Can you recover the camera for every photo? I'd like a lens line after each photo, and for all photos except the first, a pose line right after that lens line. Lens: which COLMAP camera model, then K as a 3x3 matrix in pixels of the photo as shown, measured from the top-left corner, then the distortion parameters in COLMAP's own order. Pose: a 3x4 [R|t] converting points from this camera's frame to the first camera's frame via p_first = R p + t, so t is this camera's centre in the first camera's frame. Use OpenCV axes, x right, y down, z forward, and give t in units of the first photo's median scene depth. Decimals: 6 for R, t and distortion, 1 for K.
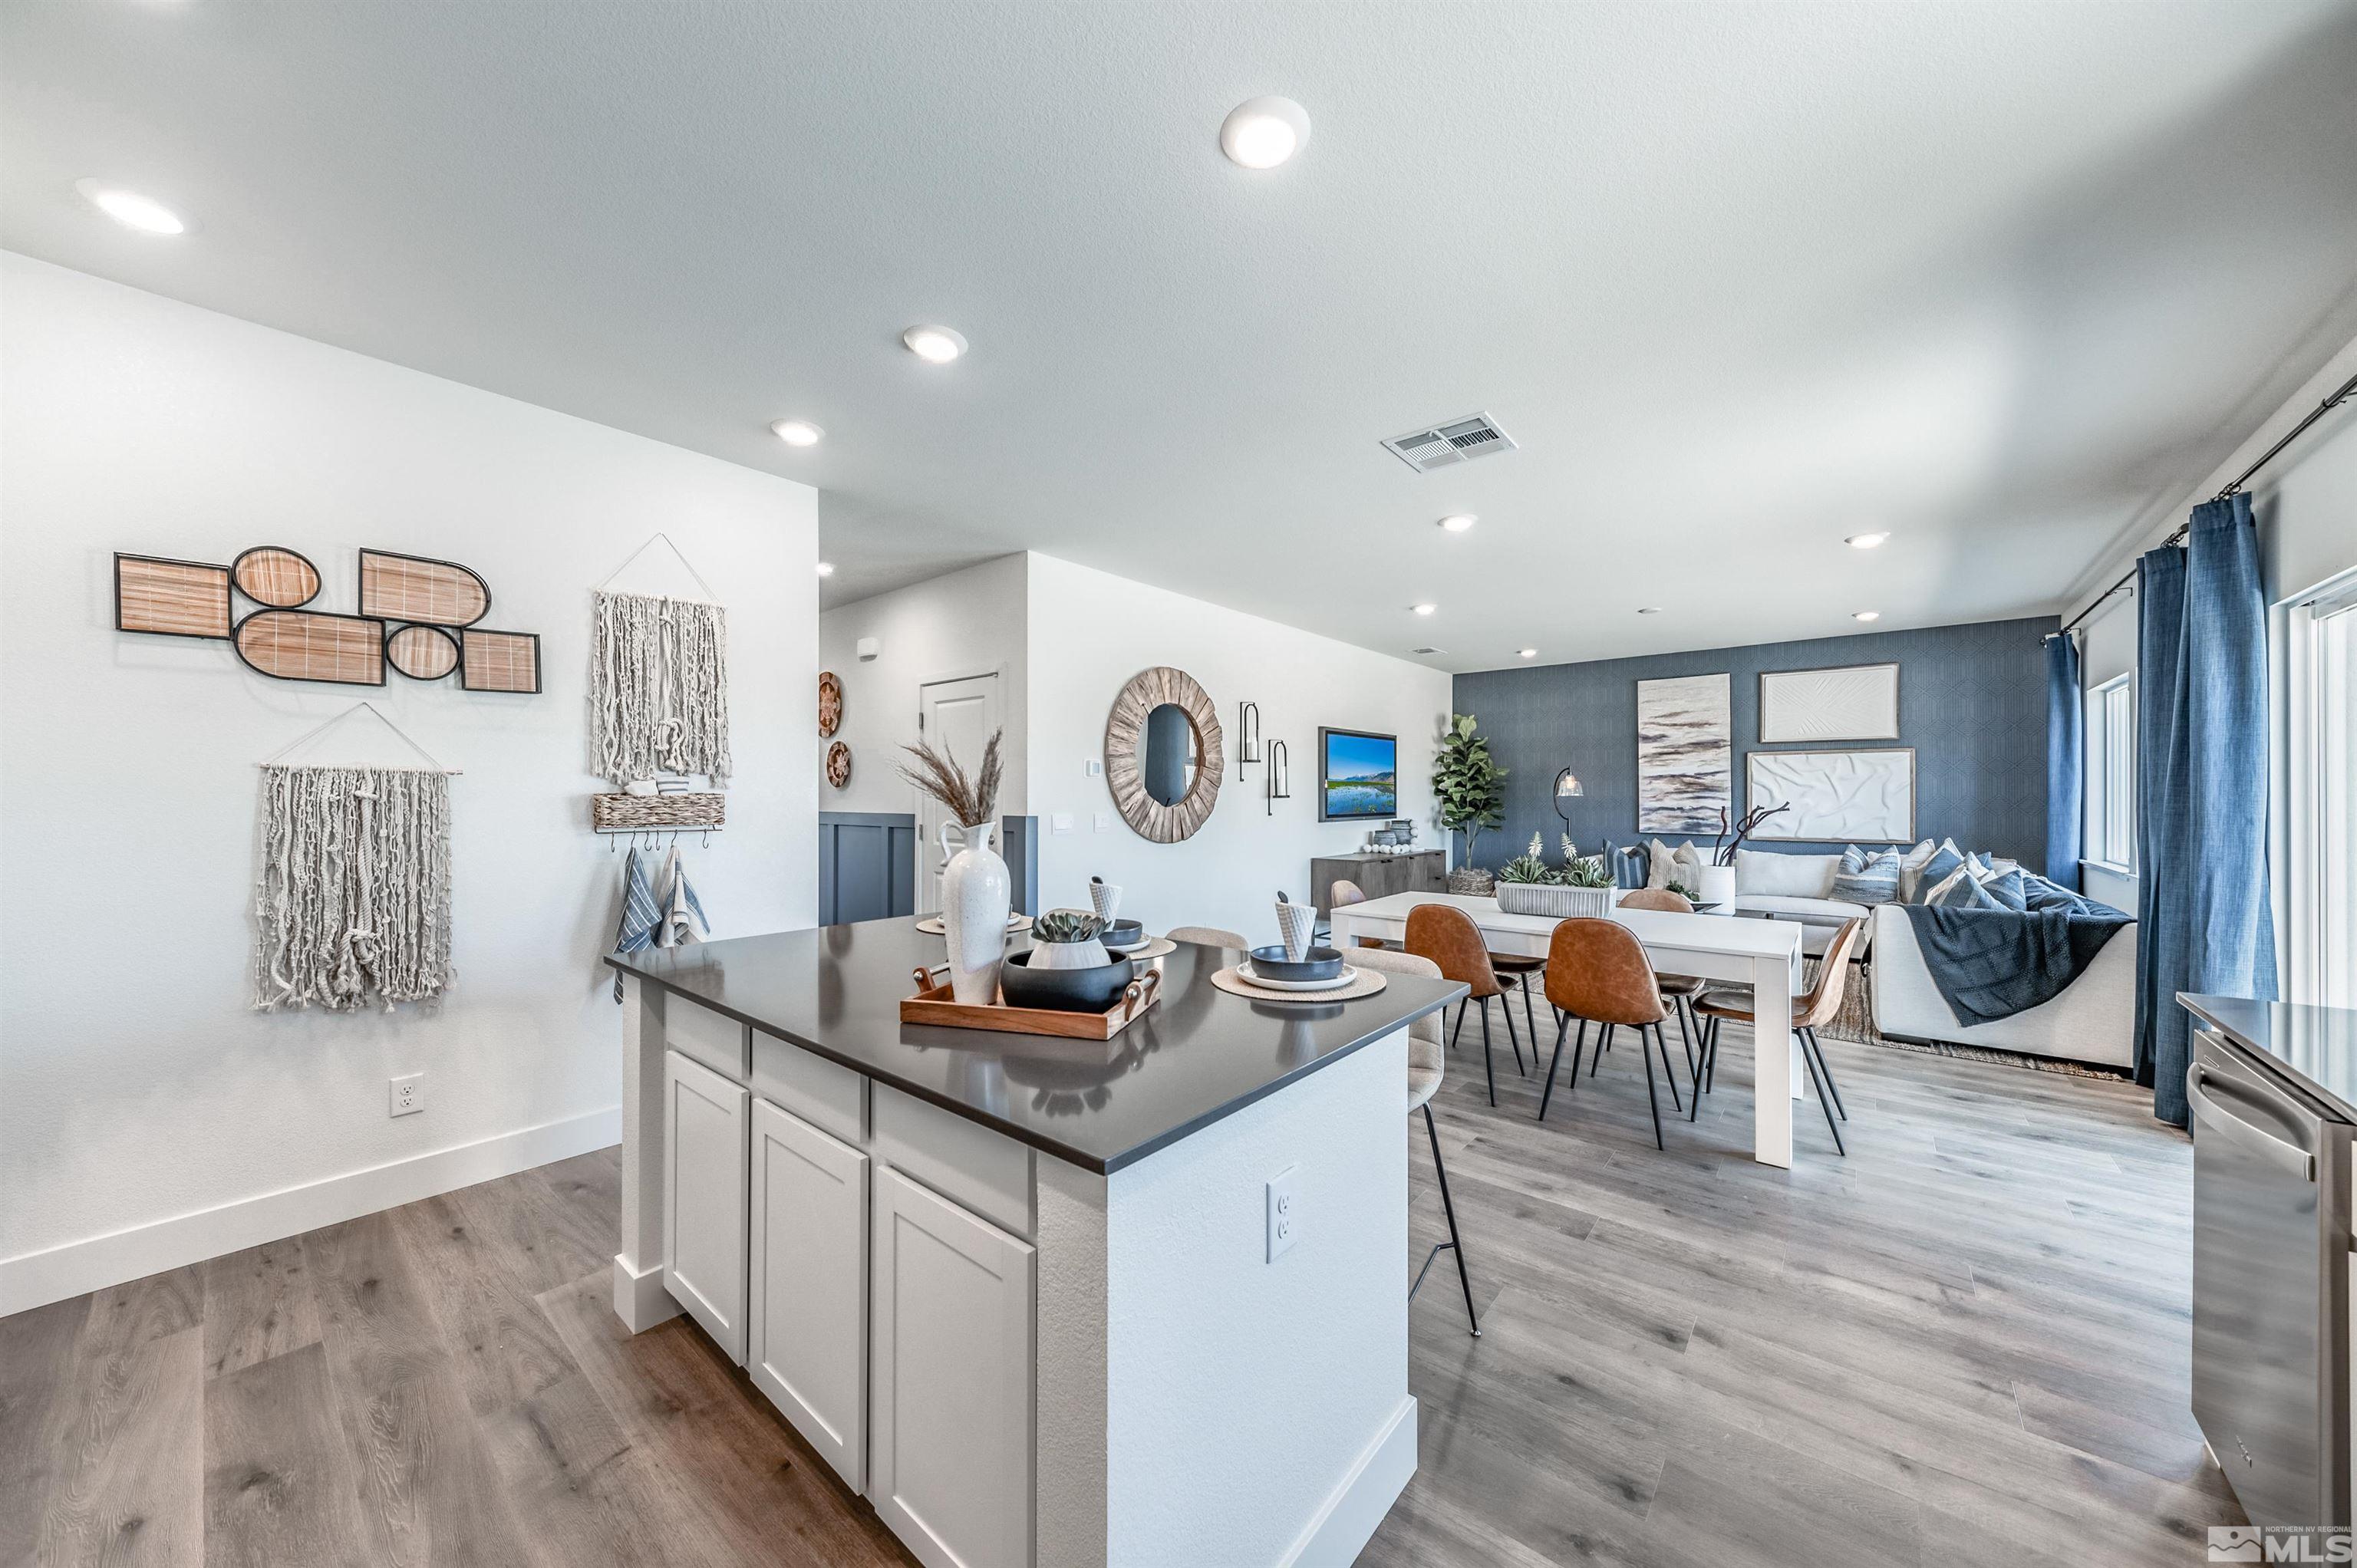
lens RADIAL K [[822.0, 0, 1174.8], [0, 822.0, 792.1], [0, 0, 1]] dist [0.014720, -0.004529]
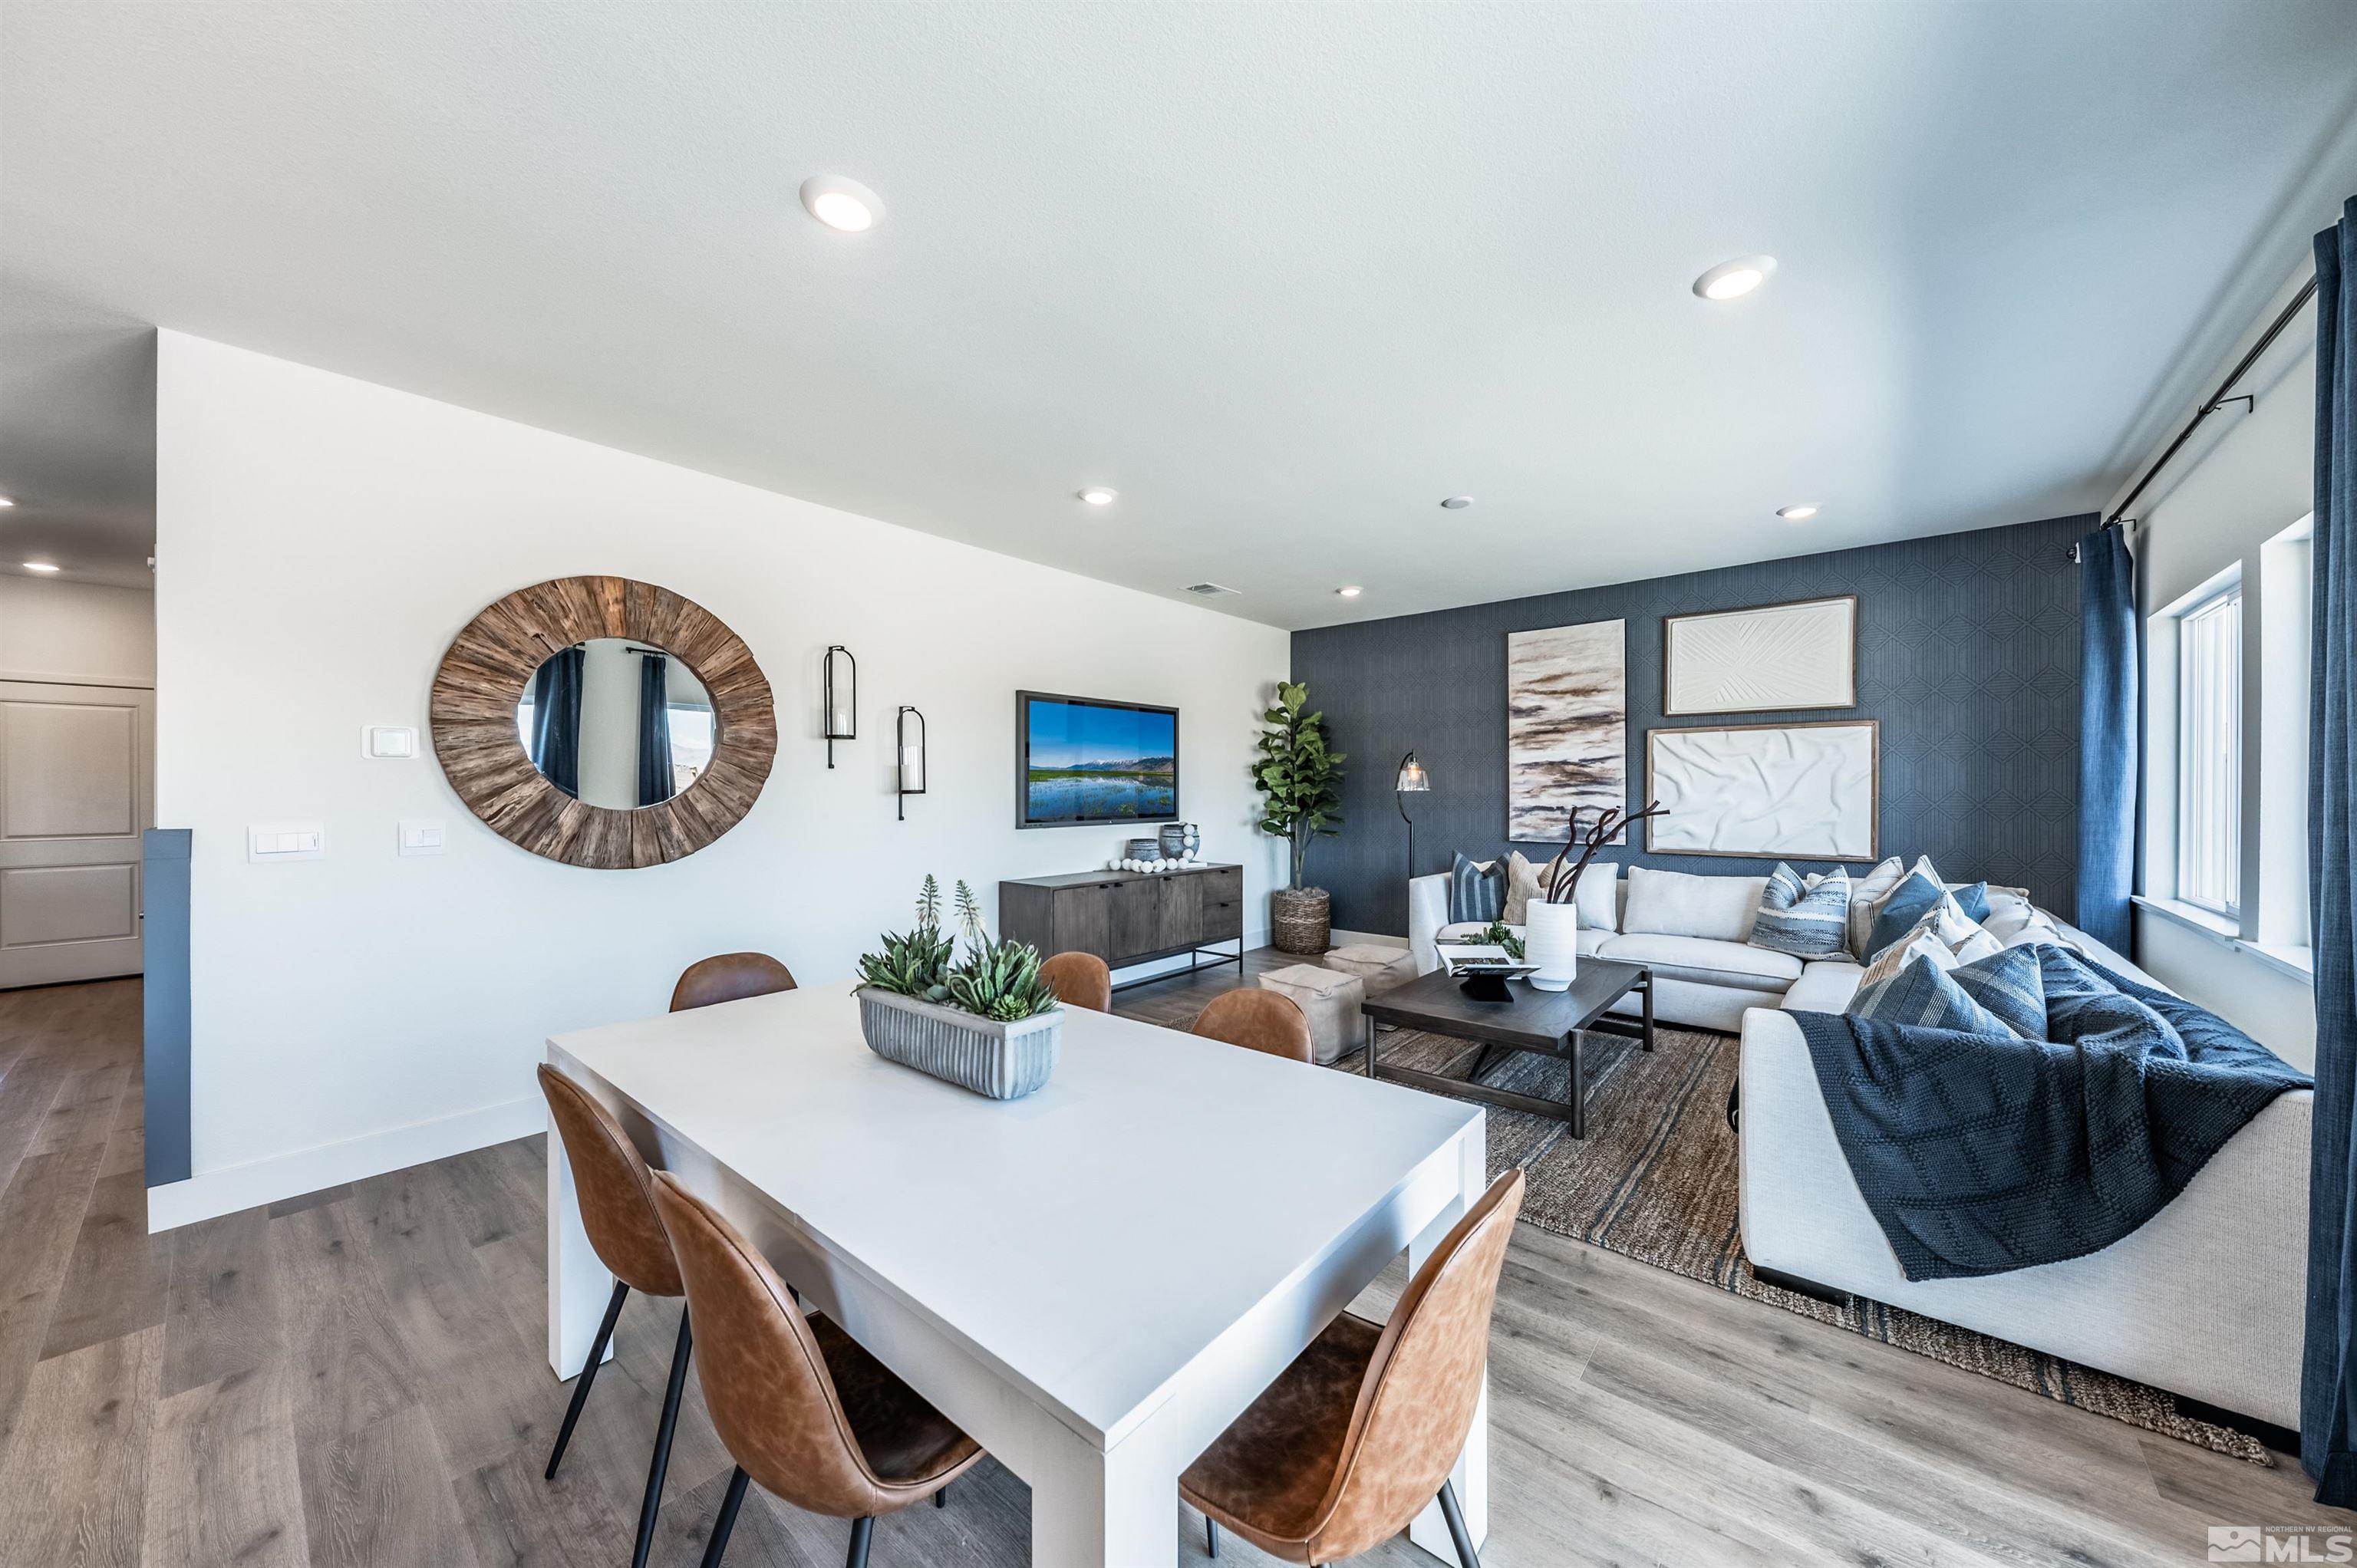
lens RADIAL K [[822.0, 0, 1174.8], [0, 822.0, 792.1], [0, 0, 1]] dist [0.014720, -0.004529]
pose [[0.999970, 0.000191, -0.007808, 0.313506], [-0.000133, 0.999972, 0.007506, 0.000490], [0.007809, -0.007505, 0.999941, 0.308767]]
